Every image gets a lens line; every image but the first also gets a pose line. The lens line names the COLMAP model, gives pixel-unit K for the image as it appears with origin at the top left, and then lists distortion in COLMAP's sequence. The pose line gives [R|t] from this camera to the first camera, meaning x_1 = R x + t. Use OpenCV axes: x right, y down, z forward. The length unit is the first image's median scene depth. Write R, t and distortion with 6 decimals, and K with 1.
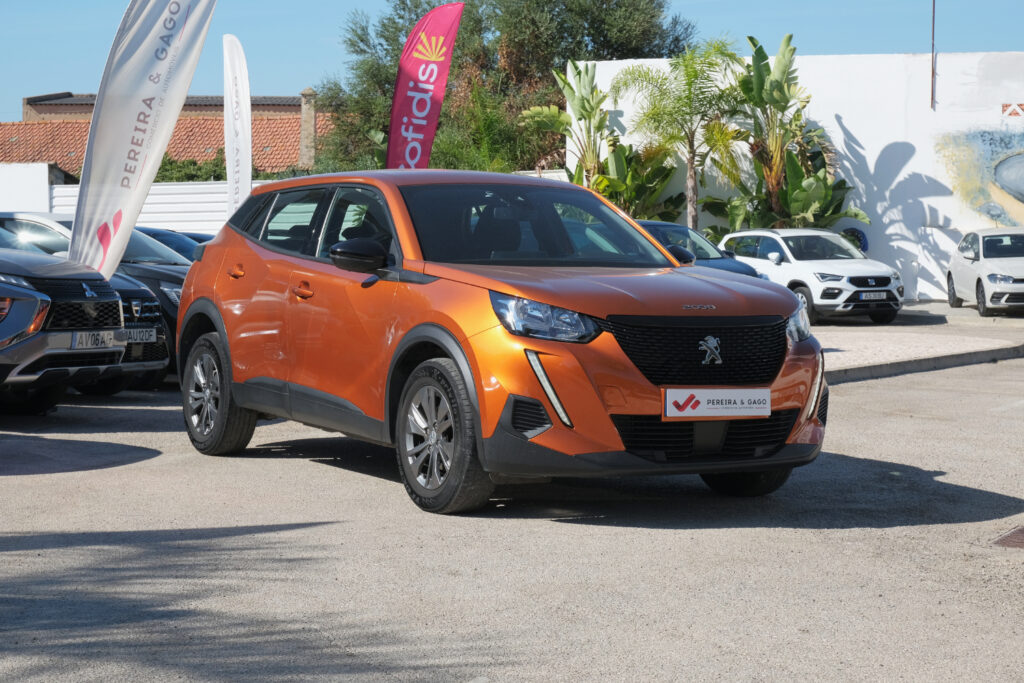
lens RADIAL K [[1962.8, 0, 512.0], [0, 1962.8, 341.5], [0, 0, 1]] dist [-0.062129, 0.084734]
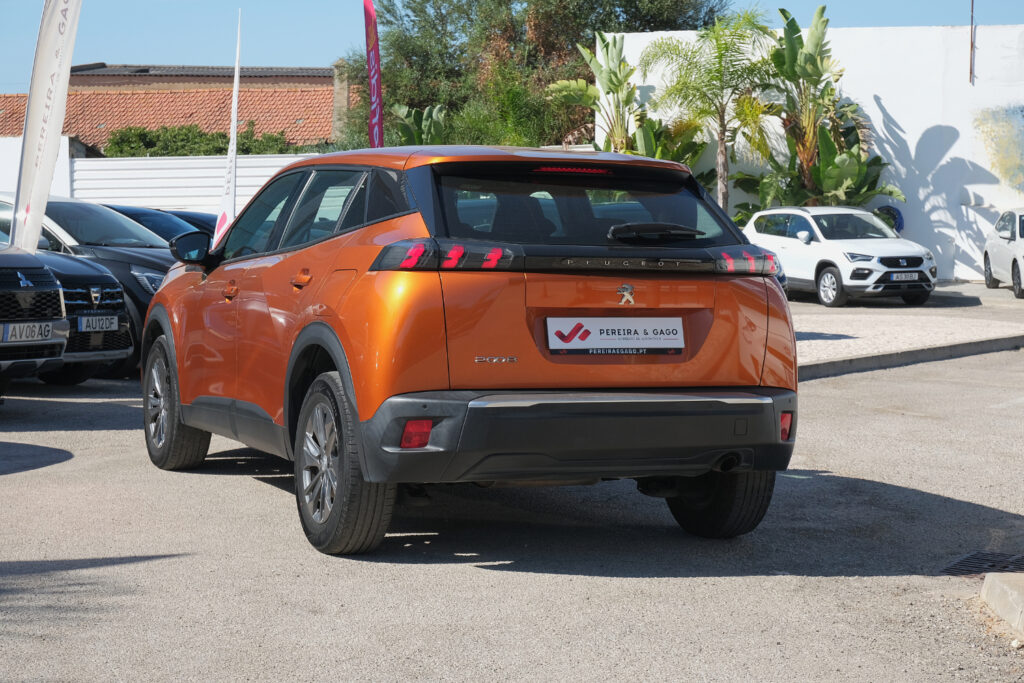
lens RADIAL K [[1976.3, 0, 538.1], [0, 1976.3, 339.9], [0, 0, 1]] dist [-0.066006, 0.237631]
pose [[0.999849, 0.004288, -0.016845, 0.018043], [-0.004063, 0.999903, 0.013325, -0.003941], [0.016901, -0.013255, 0.999769, 0.019223]]
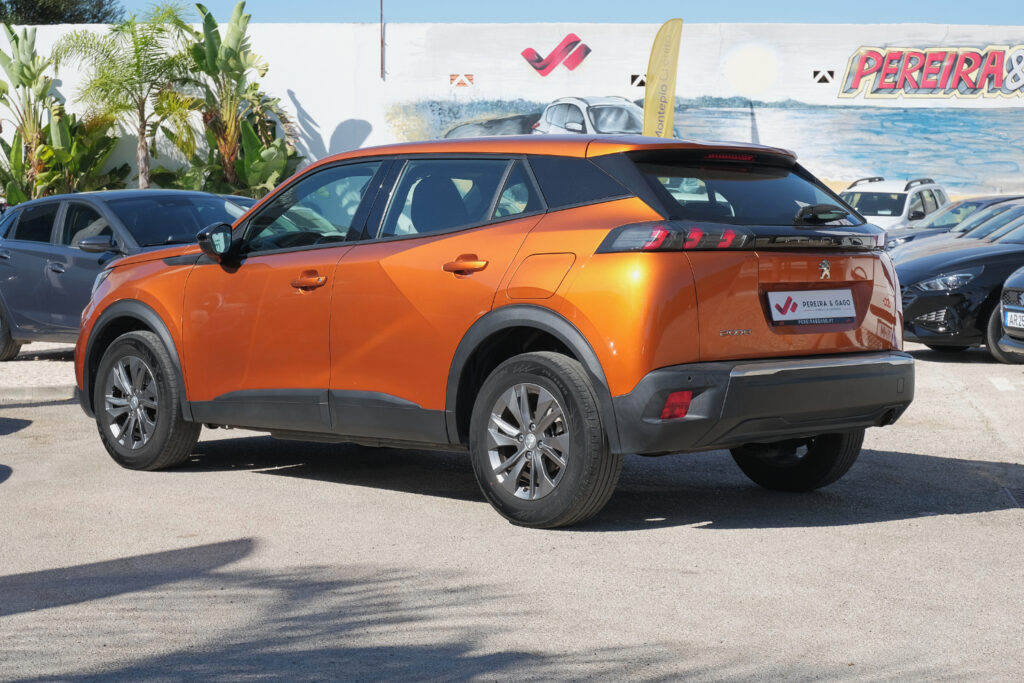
lens RADIAL K [[1976.3, 0, 538.1], [0, 1976.3, 339.9], [0, 0, 1]] dist [-0.066006, 0.237631]
pose [[0.934151, -0.035581, 0.355099, -0.077396], [0.030226, 0.999330, 0.020619, -0.003570], [-0.355595, -0.008528, 0.934601, 0.024877]]
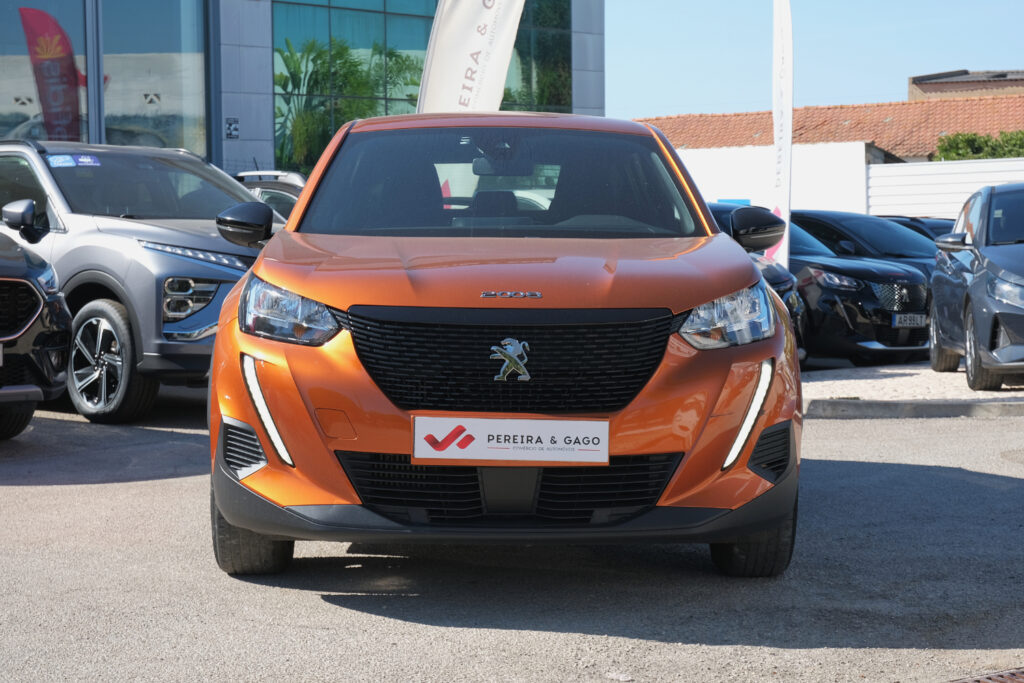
lens RADIAL K [[1957.1, 0, 495.0], [0, 1957.1, 342.3], [0, 0, 1]] dist [-0.051259, 0.097723]
pose [[0.870513, 0.017196, -0.491845, 0.093674], [-0.013266, 0.999846, 0.011477, -0.002003], [0.491967, -0.003467, 0.870607, 0.093509]]
